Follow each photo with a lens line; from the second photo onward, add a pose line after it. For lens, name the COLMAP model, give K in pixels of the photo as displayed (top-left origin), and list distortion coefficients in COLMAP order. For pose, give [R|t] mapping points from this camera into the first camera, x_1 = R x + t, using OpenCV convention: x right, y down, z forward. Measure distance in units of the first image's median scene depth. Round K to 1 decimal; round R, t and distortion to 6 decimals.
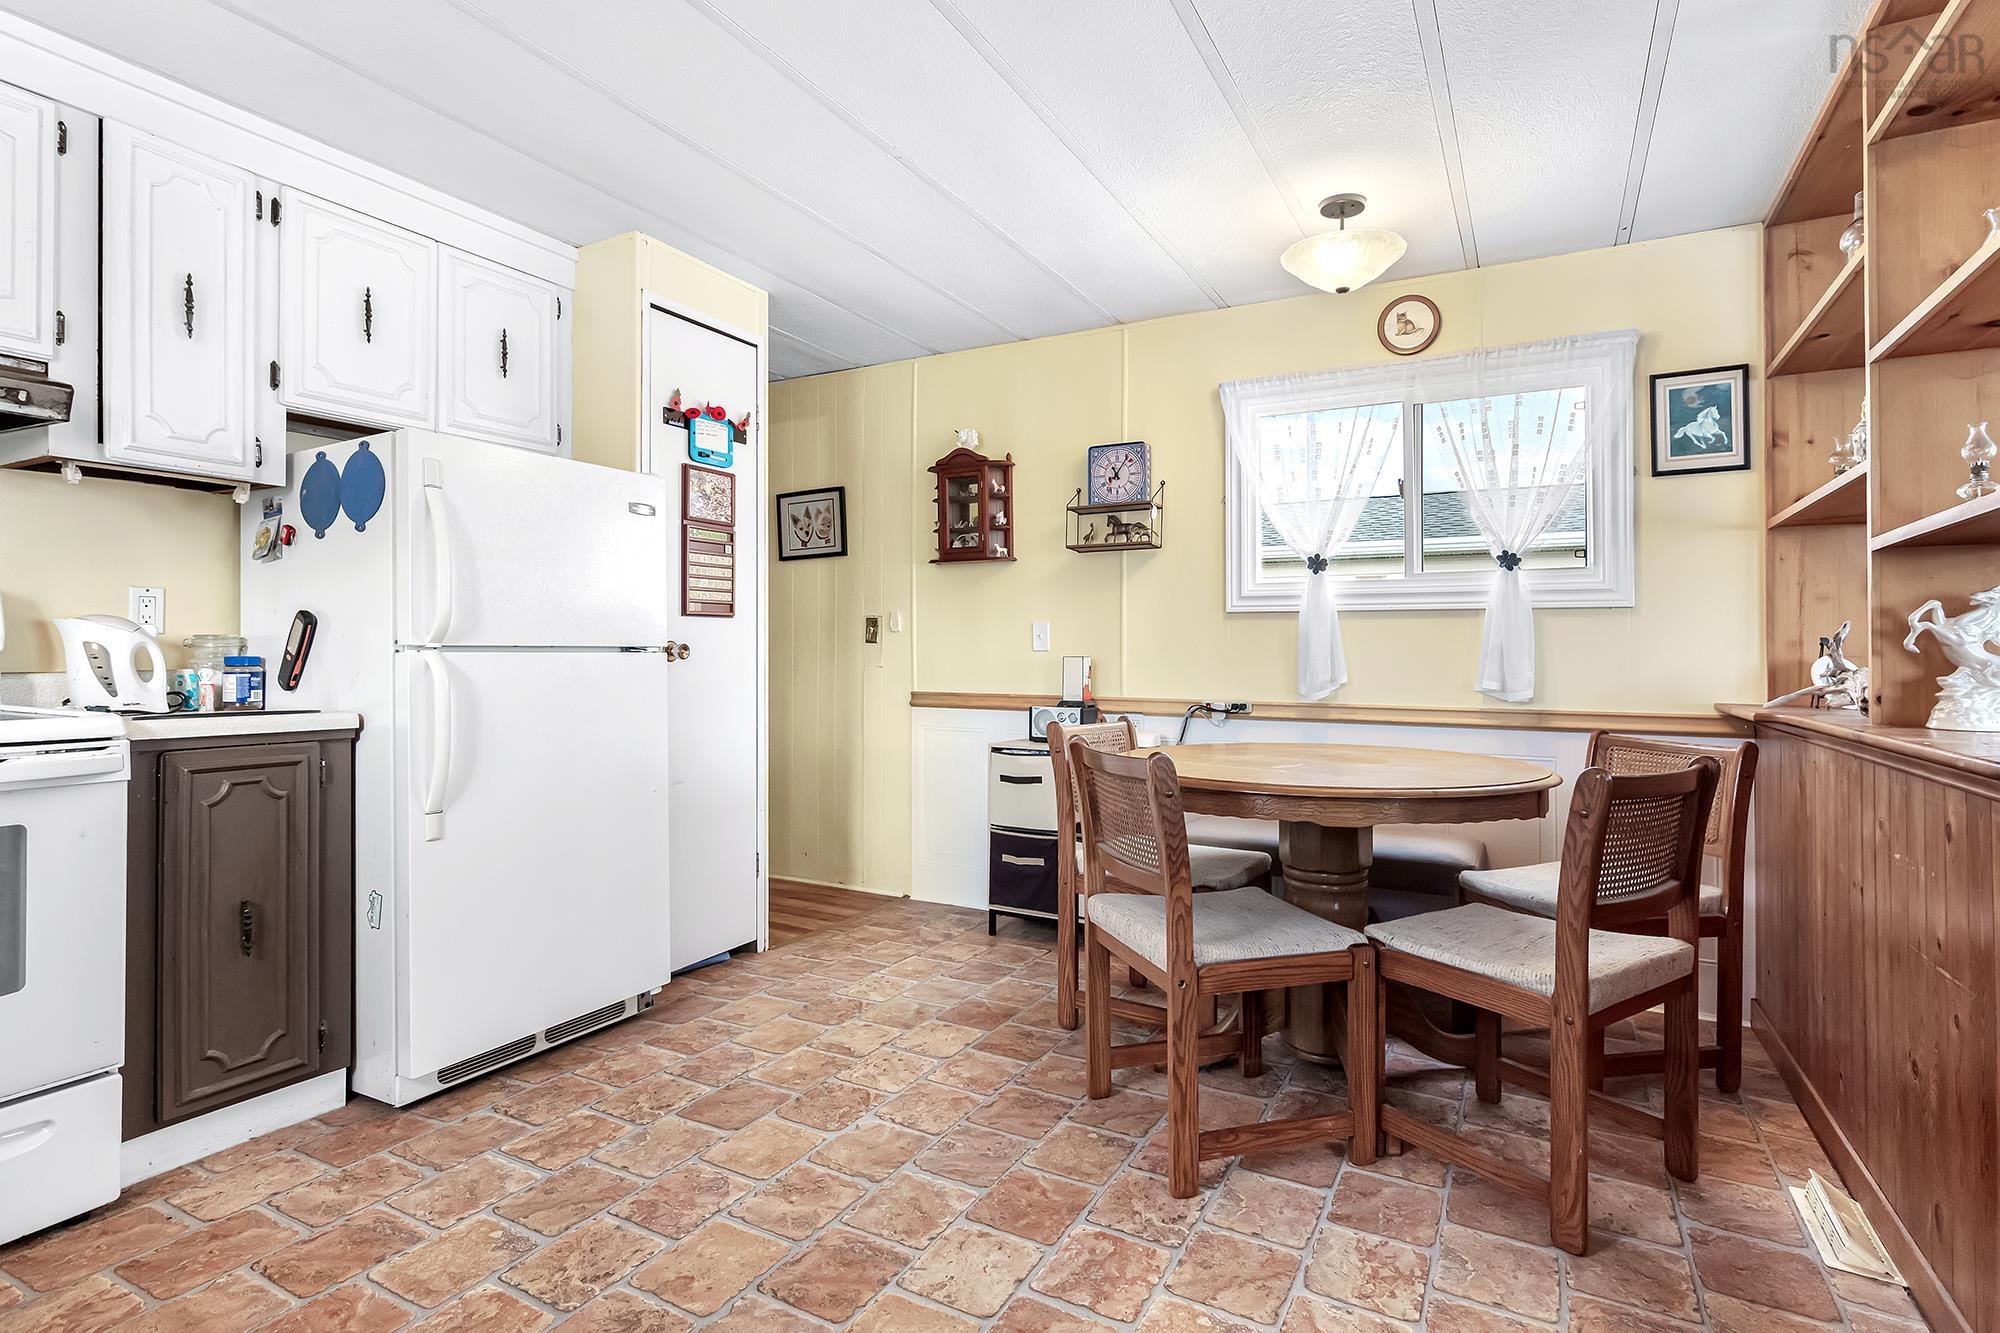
lens RADIAL K [[955.7, 0, 998.2], [0, 955.7, 640.5], [0, 0, 1]] dist [-0.001567, 0.000063]
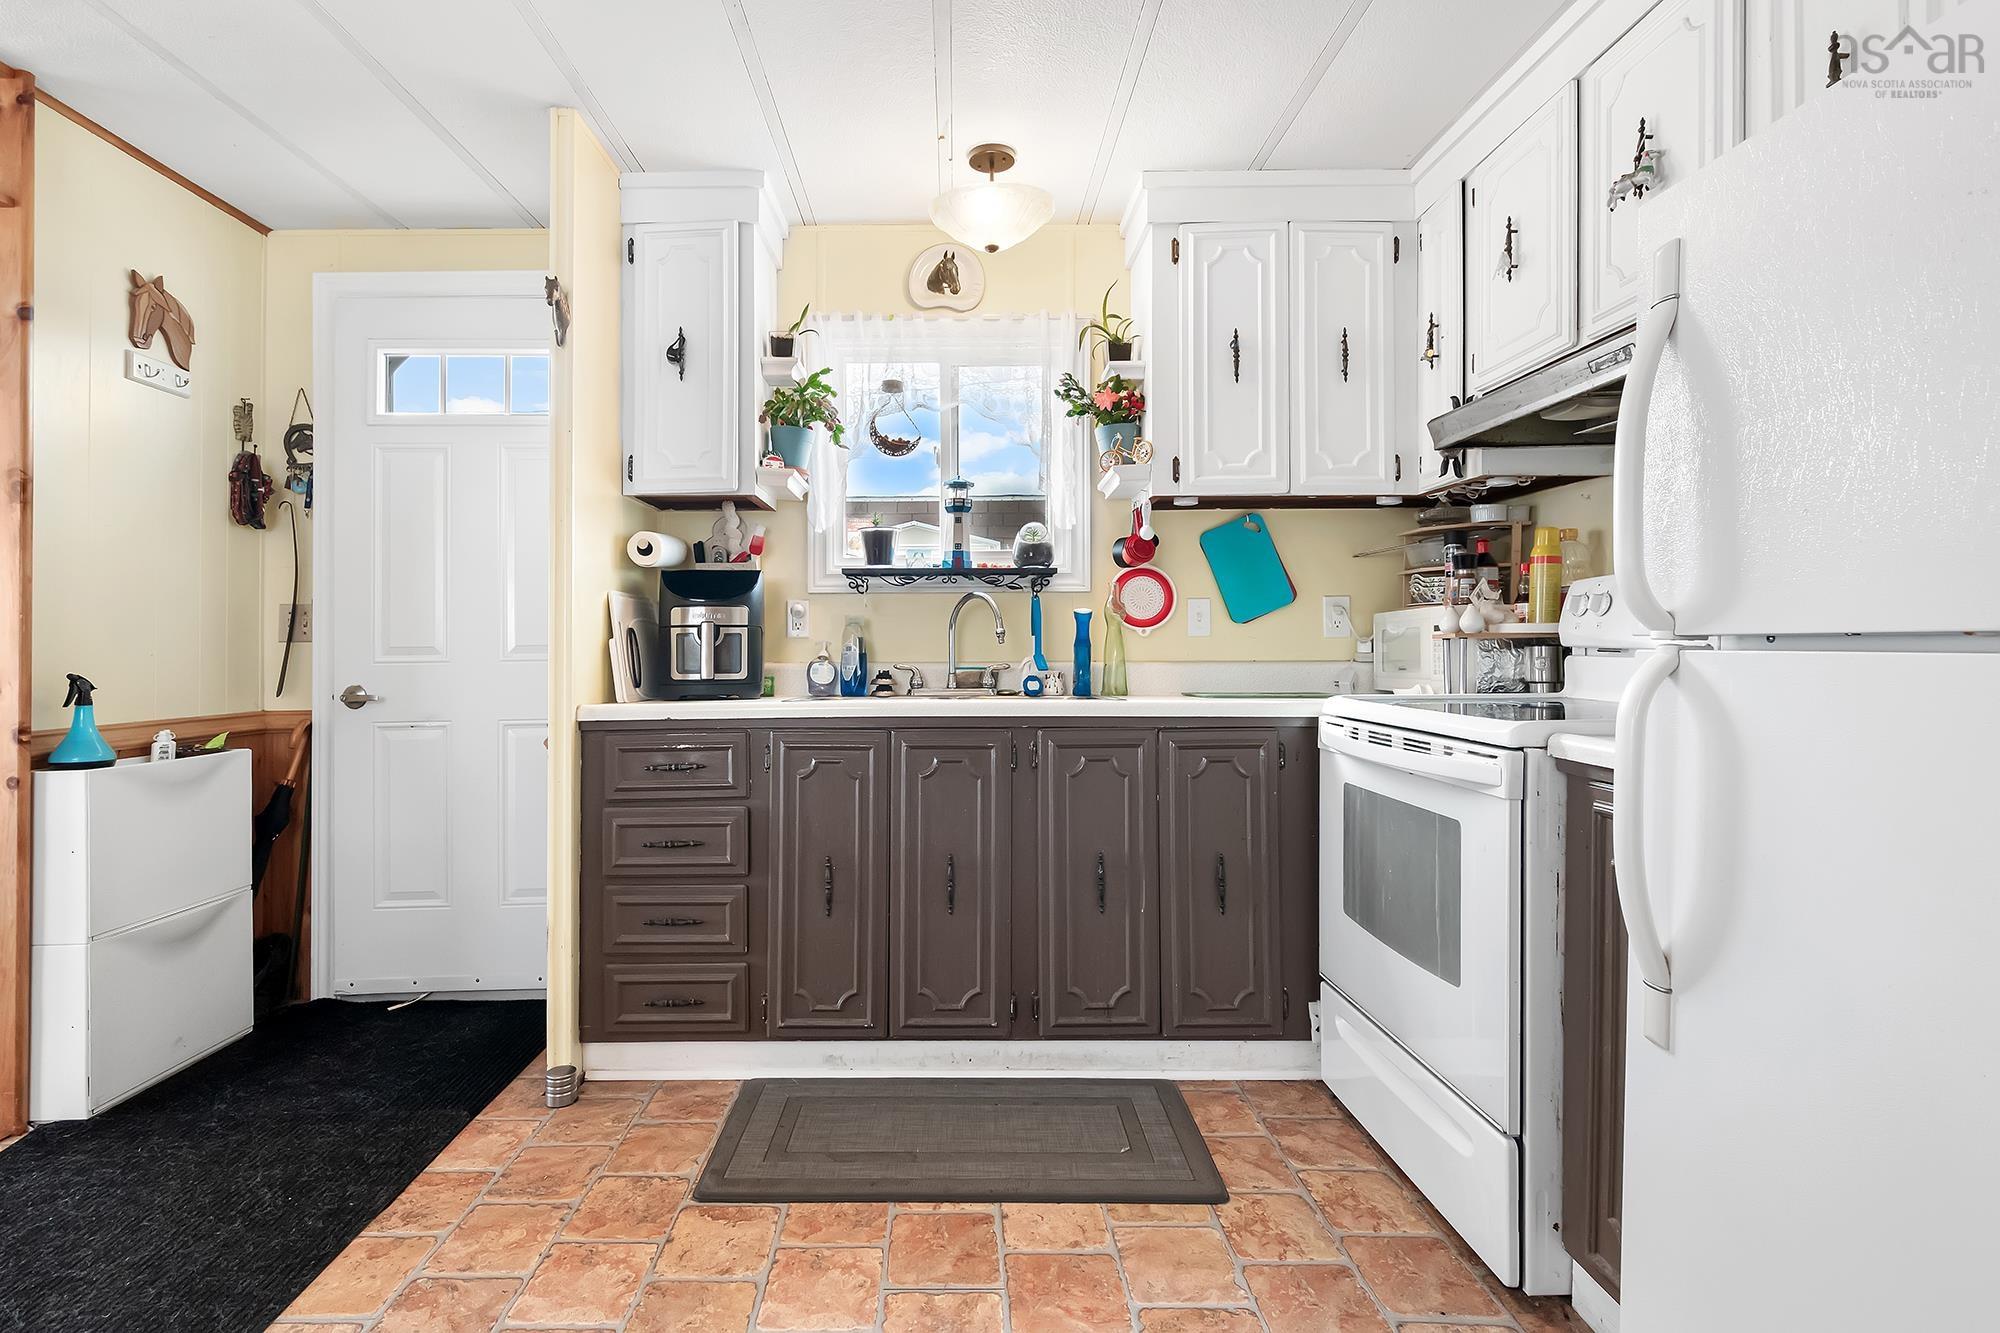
lens RADIAL K [[998.8, 0, 947.8], [0, 998.8, 631.9], [0, 0, 1]] dist [-0.002498, 0.000435]
pose [[-0.872390, -0.007282, -0.488757, -0.027462], [0.004957, 0.999706, -0.023743, 0.010077], [0.488786, -0.023136, -0.872097, 0.897089]]
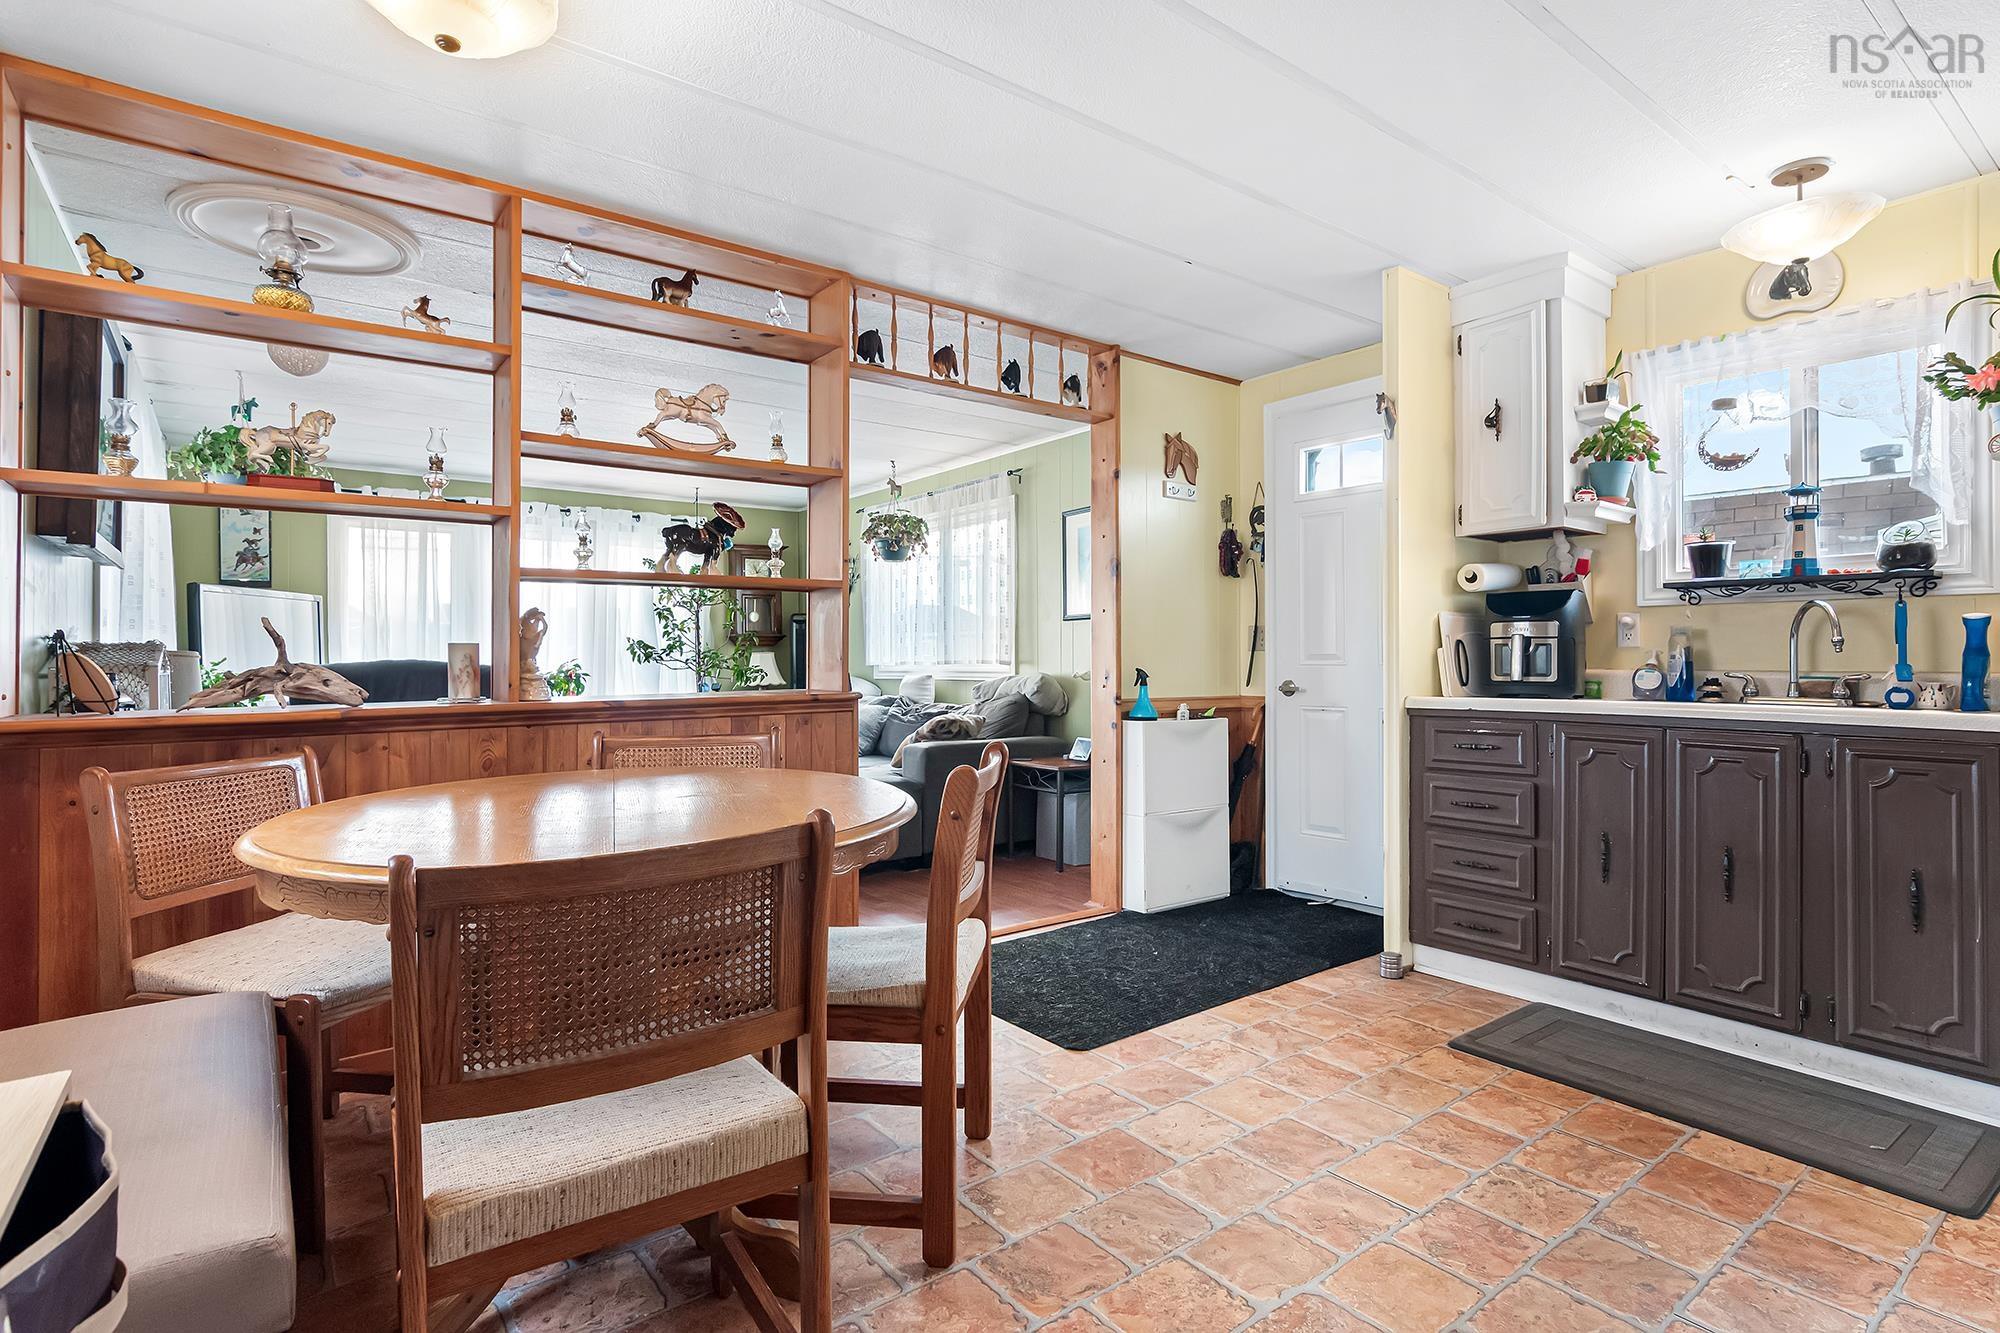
lens RADIAL K [[999.4, 0, 1005.6], [0, 999.4, 632.8], [0, 0, 1]] dist [-0.000583, -0.000069]
pose [[-0.921836, 0.003853, 0.387560, -0.174417], [-0.008698, 0.999493, -0.030625, 0.015520], [-0.387482, -0.031602, -0.921335, 1.230519]]
